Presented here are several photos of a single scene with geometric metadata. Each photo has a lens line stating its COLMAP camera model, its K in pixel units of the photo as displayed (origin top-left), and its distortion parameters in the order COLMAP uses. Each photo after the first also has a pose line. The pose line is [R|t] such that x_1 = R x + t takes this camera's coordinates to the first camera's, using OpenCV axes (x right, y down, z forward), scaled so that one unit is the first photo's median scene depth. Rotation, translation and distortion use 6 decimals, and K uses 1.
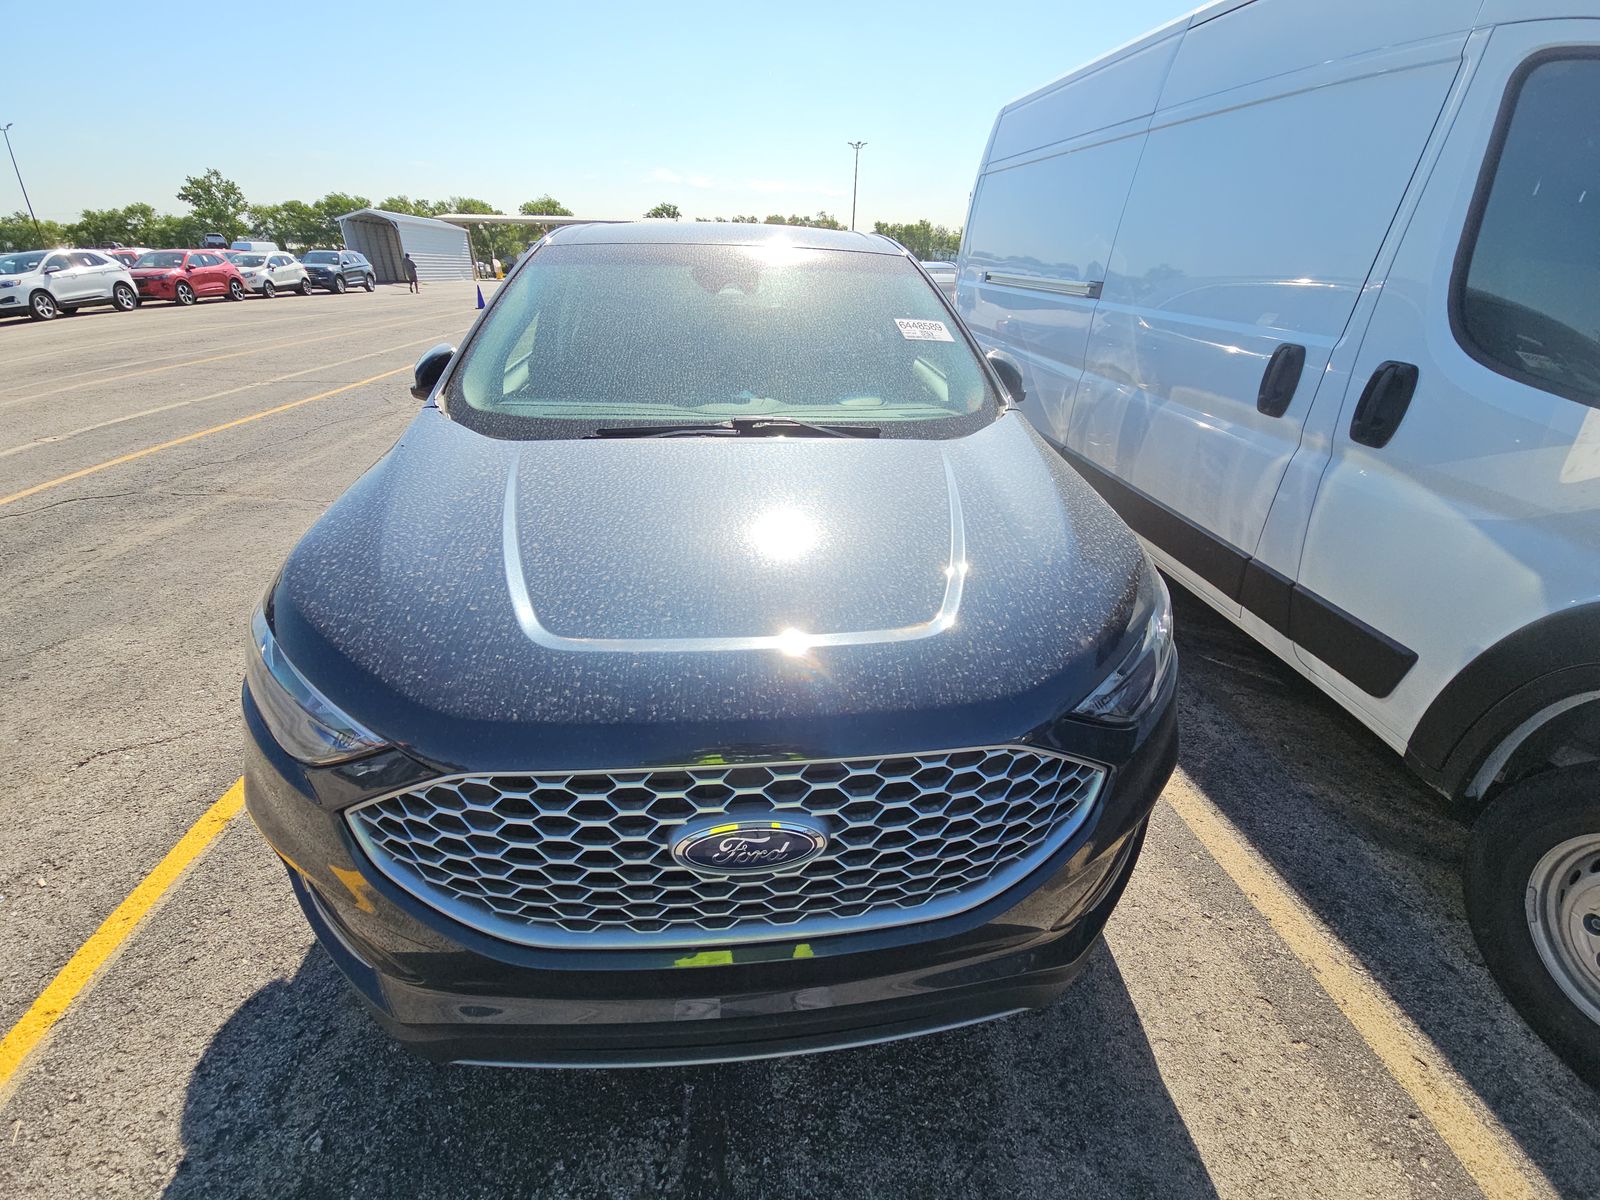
lens RADIAL K [[637.3, 0, 803.2], [0, 637.3, 620.3], [0, 0, 1]] dist [0.032895, -0.020842]
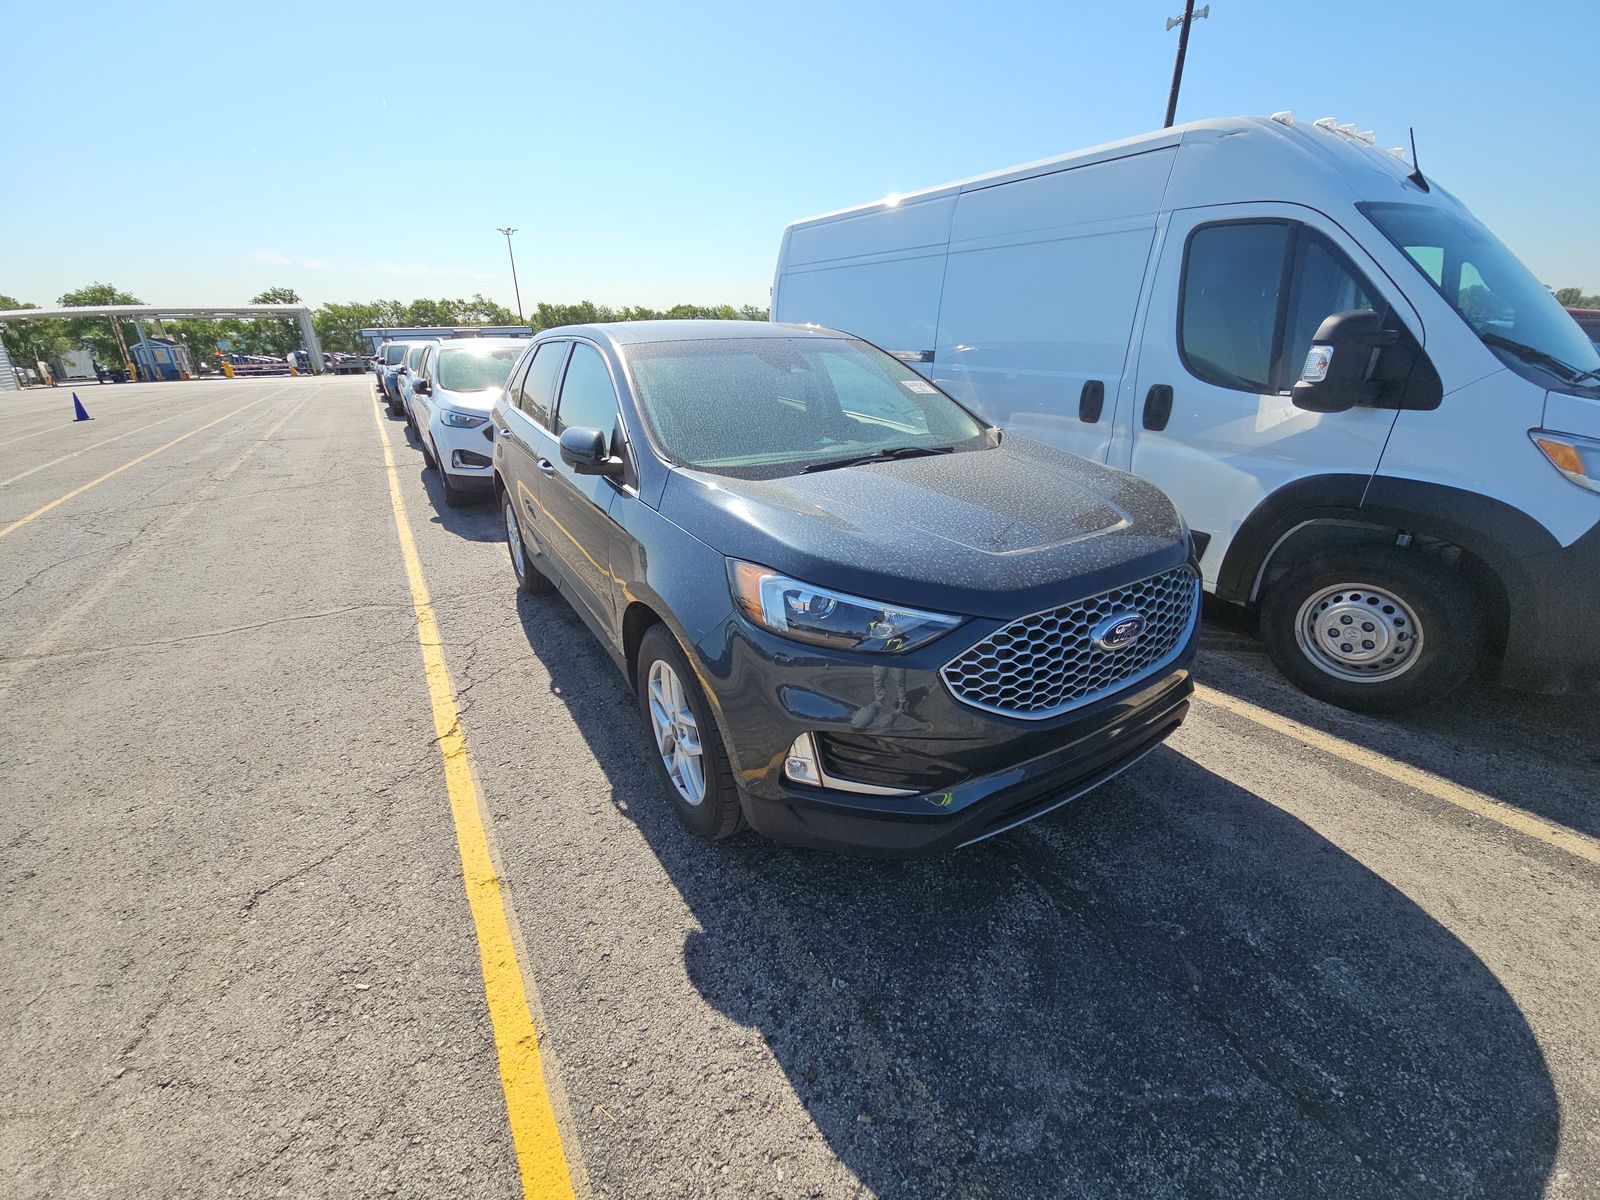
lens RADIAL K [[637.3, 0, 803.2], [0, 637.3, 620.3], [0, 0, 1]] dist [0.032895, -0.020842]
pose [[0.894210, -0.212320, 0.394092, -0.827194], [0.248086, 0.967849, -0.041481, 0.075378], [-0.372614, 0.134862, 0.918134, -0.218284]]
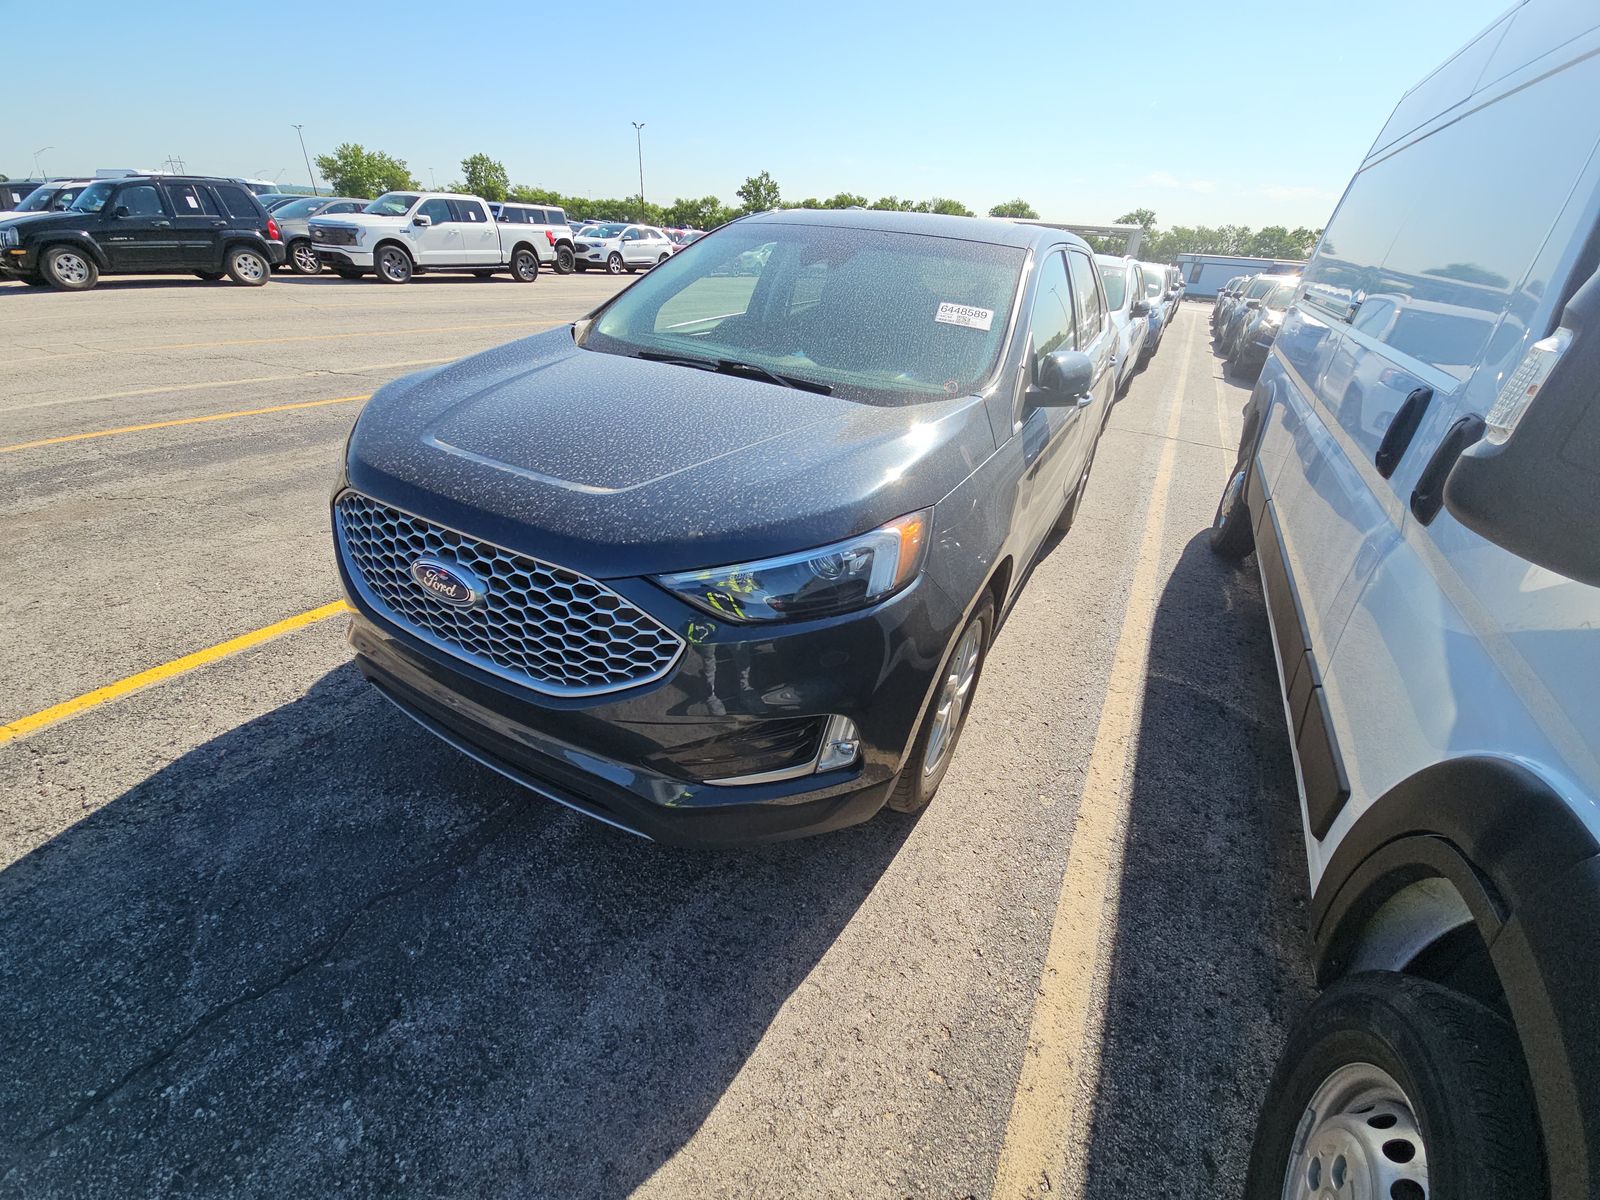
lens RADIAL K [[637.3, 0, 803.2], [0, 637.3, 620.3], [0, 0, 1]] dist [0.032895, -0.020842]
pose [[0.820715, 0.325042, -0.469865, 0.672378], [-0.326801, 0.941651, 0.080588, 0.012181], [0.468644, 0.087413, 0.879052, 0.016482]]
